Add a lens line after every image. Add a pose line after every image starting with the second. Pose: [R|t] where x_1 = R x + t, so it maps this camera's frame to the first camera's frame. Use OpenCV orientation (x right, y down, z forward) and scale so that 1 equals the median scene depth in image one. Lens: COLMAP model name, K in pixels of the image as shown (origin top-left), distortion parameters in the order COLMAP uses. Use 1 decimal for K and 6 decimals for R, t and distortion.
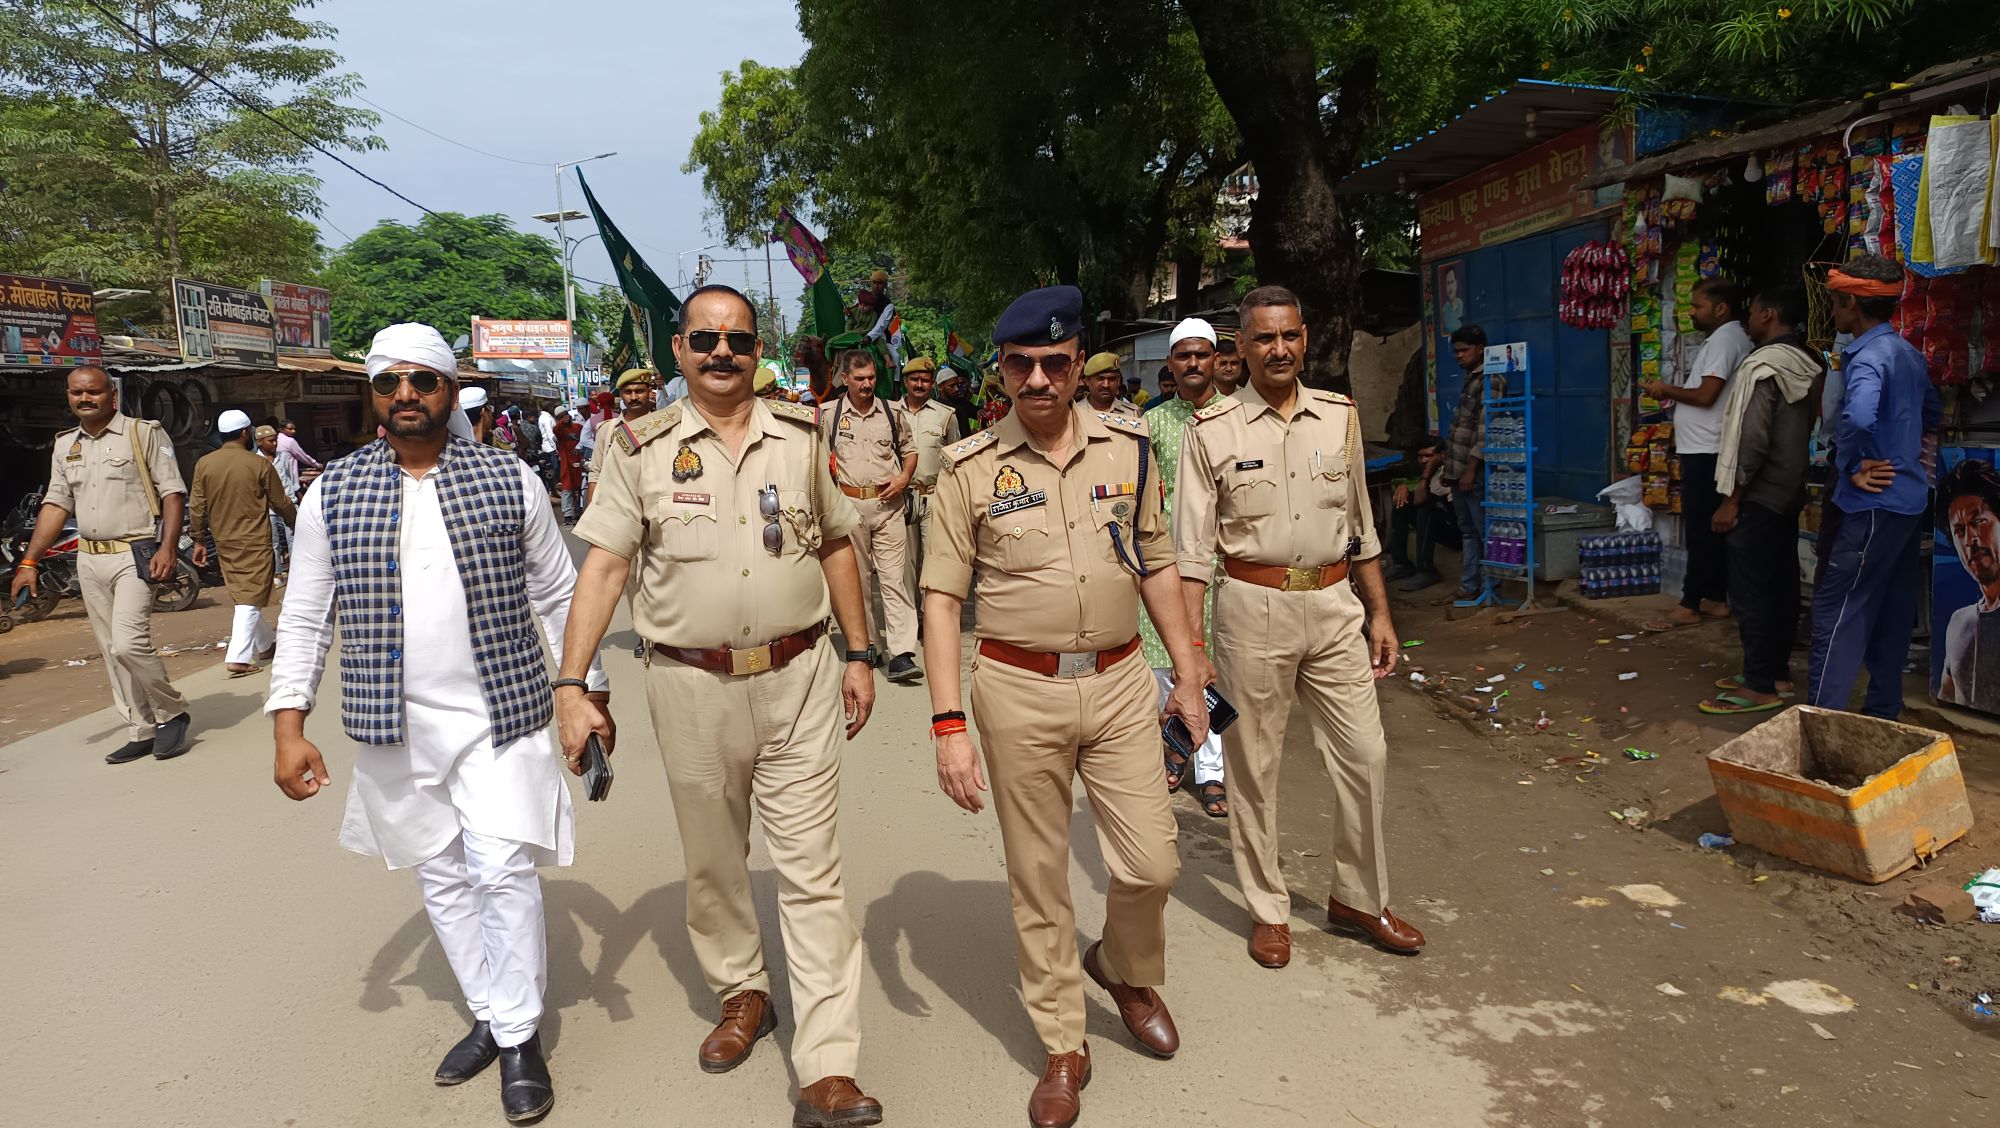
lens RADIAL K [[1469.6, 0, 999.1], [0, 1469.6, 551.9], [0, 0, 1]] dist [0.000670, 0.022456]
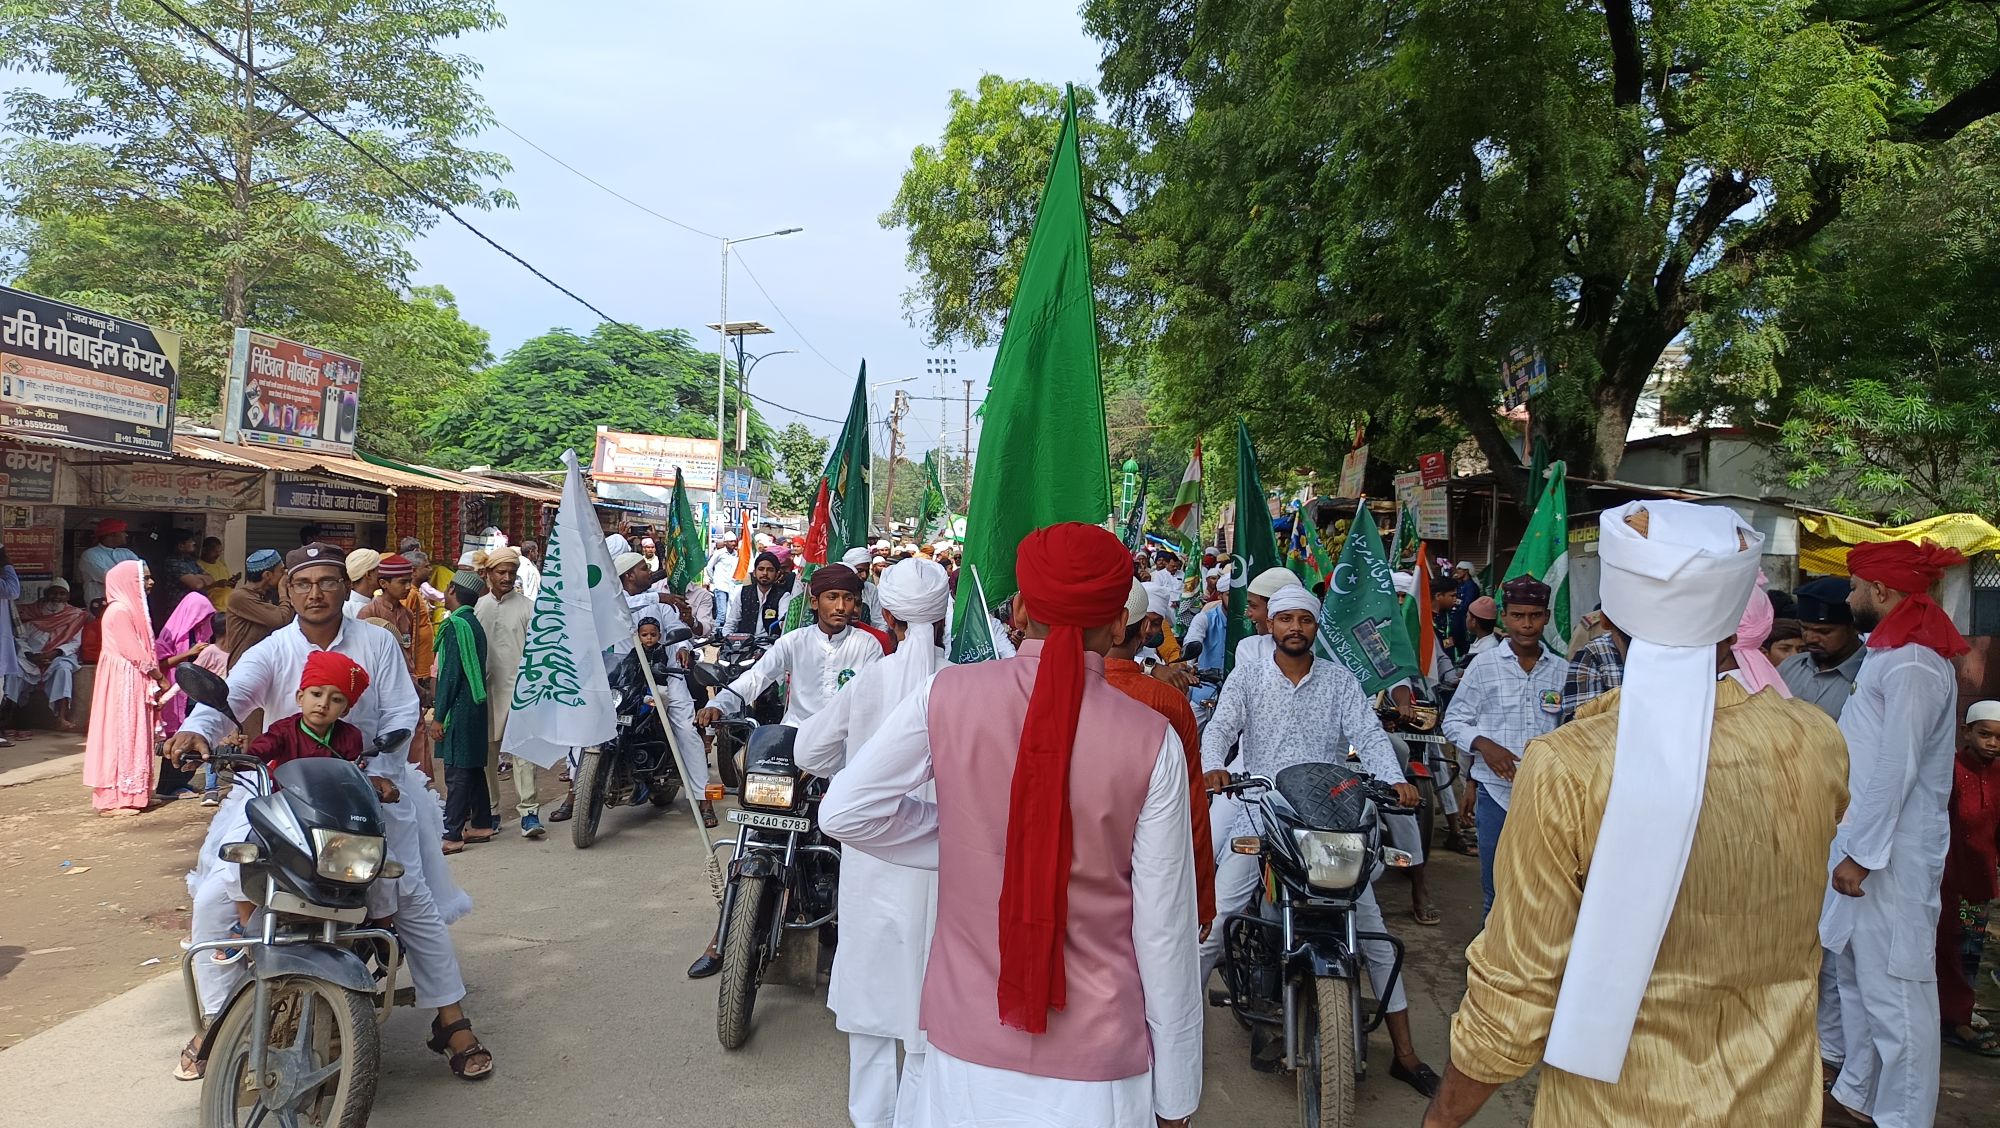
lens RADIAL K [[1456.4, 0, 1003.5], [0, 1456.4, 536.4], [0, 0, 1]] dist [0.004525, 0.002028]
pose [[0.990128, 0.075952, -0.117807, -0.187757], [-0.089879, 0.988961, -0.117804, -0.113419], [0.107559, 0.127229, 0.986024, 0.979861]]
